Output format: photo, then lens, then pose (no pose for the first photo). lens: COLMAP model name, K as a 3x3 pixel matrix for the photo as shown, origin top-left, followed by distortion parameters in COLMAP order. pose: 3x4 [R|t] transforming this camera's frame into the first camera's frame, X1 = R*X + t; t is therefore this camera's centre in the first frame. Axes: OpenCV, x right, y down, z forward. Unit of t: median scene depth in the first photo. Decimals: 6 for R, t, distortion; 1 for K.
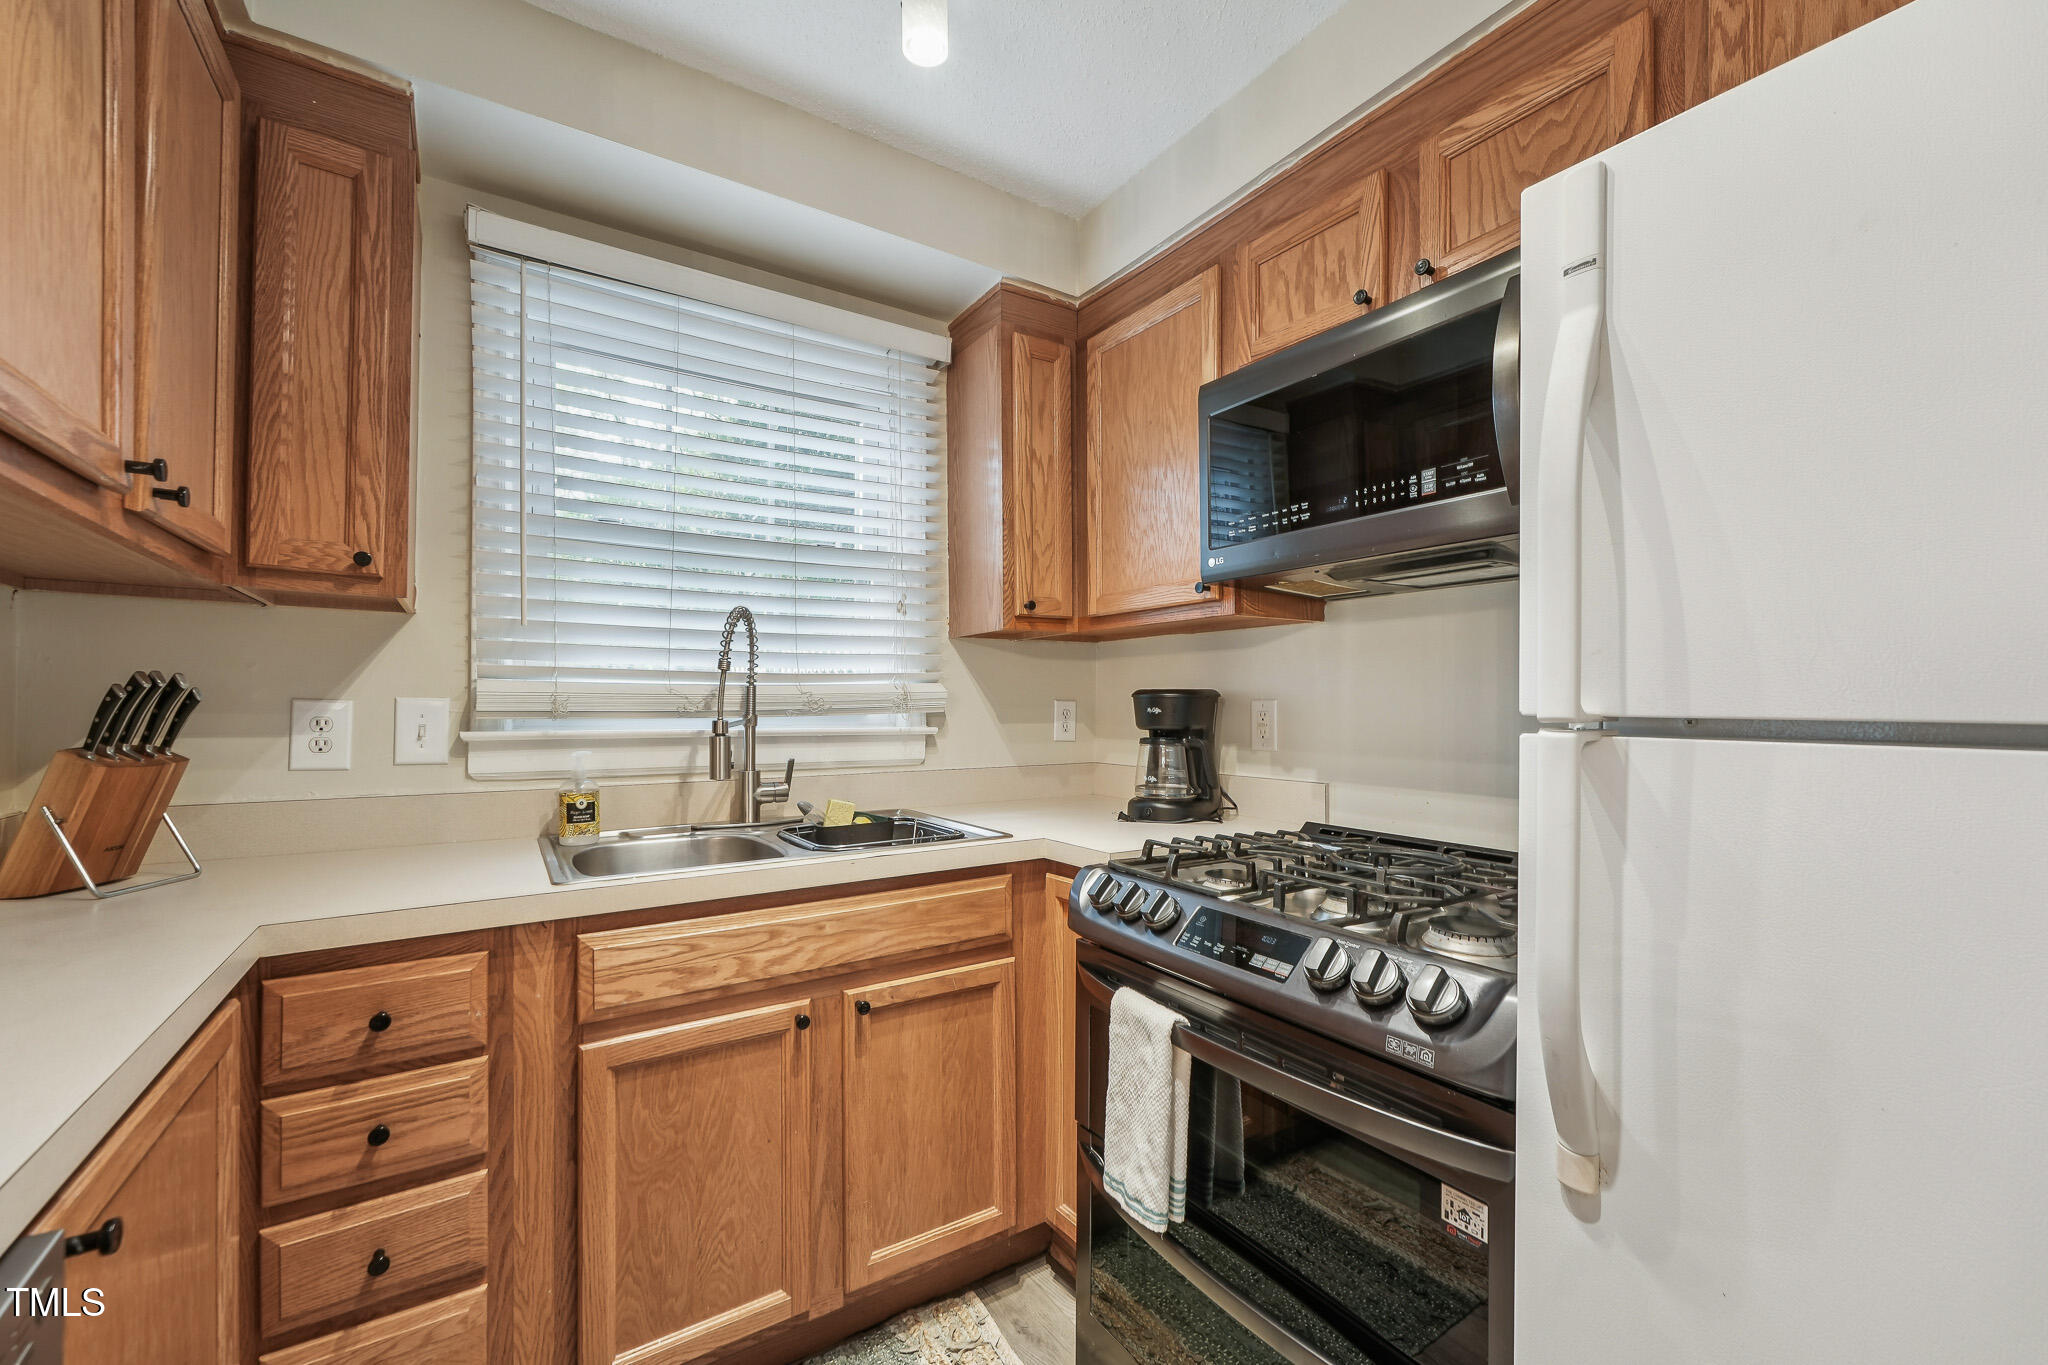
lens RADIAL K [[813.0, 0, 1016.9], [0, 813.0, 694.2], [0, 0, 1]] dist [-0.004014, 0.000321]
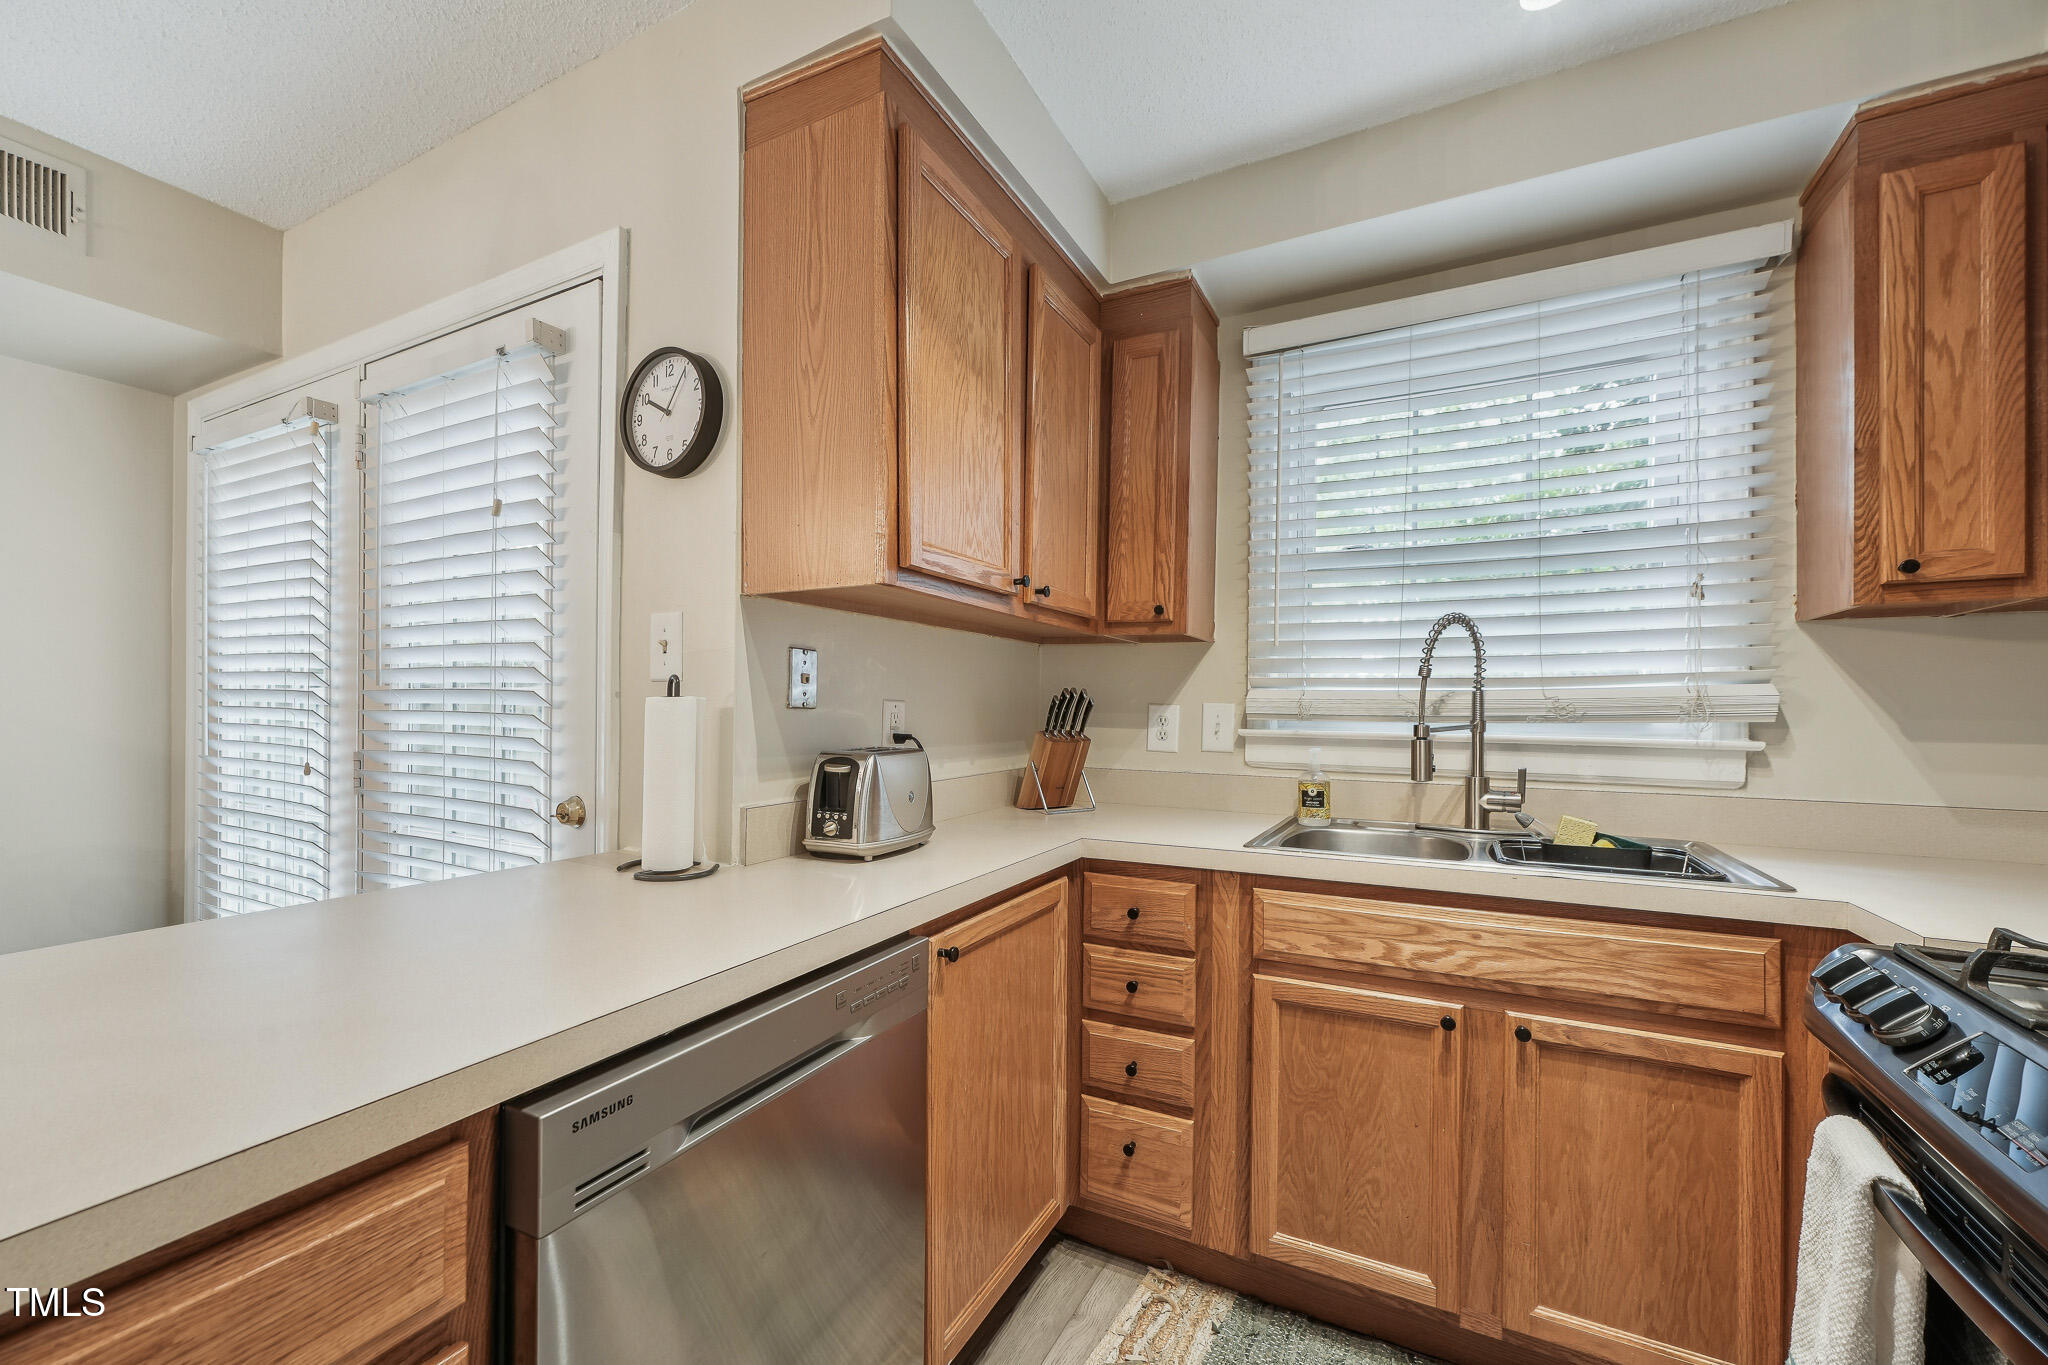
lens RADIAL K [[813.0, 0, 1019.4], [0, 813.0, 697.2], [0, 0, 1]] dist [-0.004014, 0.000321]
pose [[0.498379, -0.006911, -0.866932, 0.315053], [0.003656, 0.999976, -0.005870, 0.001047], [0.866951, -0.000244, 0.498393, 0.029524]]
